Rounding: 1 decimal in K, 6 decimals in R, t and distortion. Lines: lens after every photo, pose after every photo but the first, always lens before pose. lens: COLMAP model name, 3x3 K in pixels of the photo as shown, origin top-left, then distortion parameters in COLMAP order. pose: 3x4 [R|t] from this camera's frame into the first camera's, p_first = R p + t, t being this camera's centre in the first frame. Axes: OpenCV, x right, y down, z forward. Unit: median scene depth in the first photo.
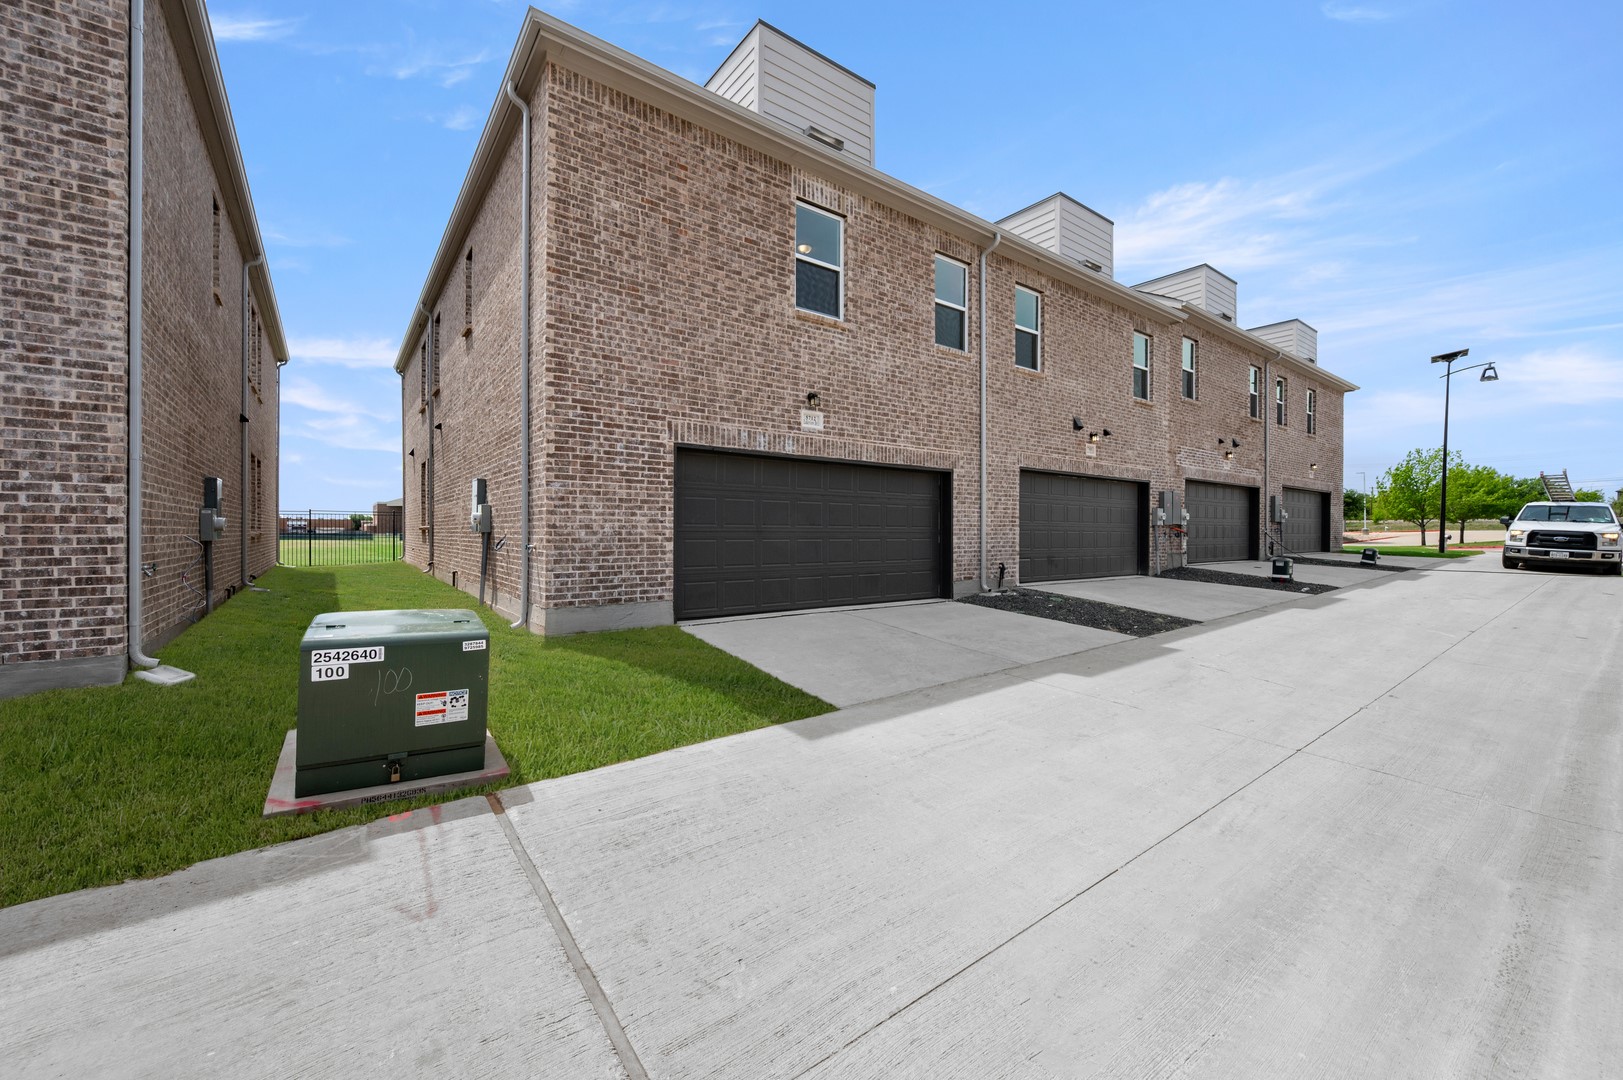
lens RADIAL K [[634.6, 0, 799.8], [0, 634.6, 535.1], [0, 0, 1]] dist [-0.003318, 0.000684]
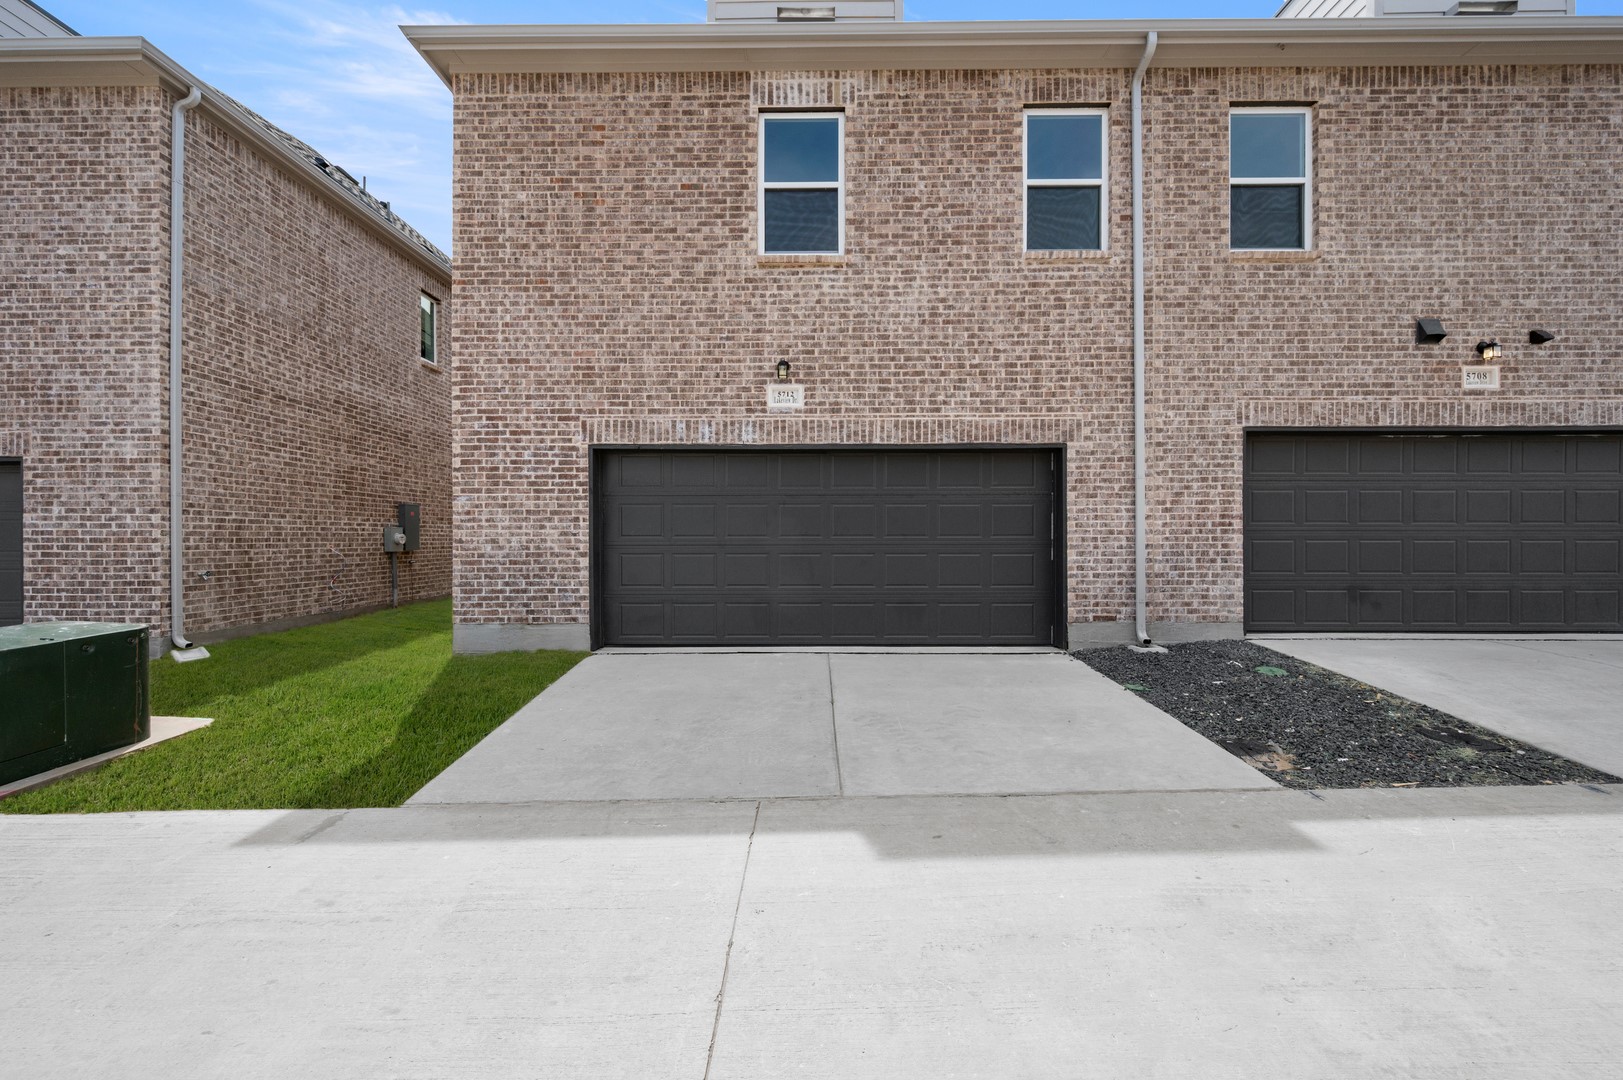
lens RADIAL K [[634.6, 0, 810.1], [0, 634.6, 537.5], [0, 0, 1]] dist [-0.003318, 0.000684]
pose [[0.798588, -0.002118, -0.601874, 0.546976], [0.003168, 0.999995, 0.000685, -0.015610], [0.601870, -0.002453, 0.798591, 0.457015]]
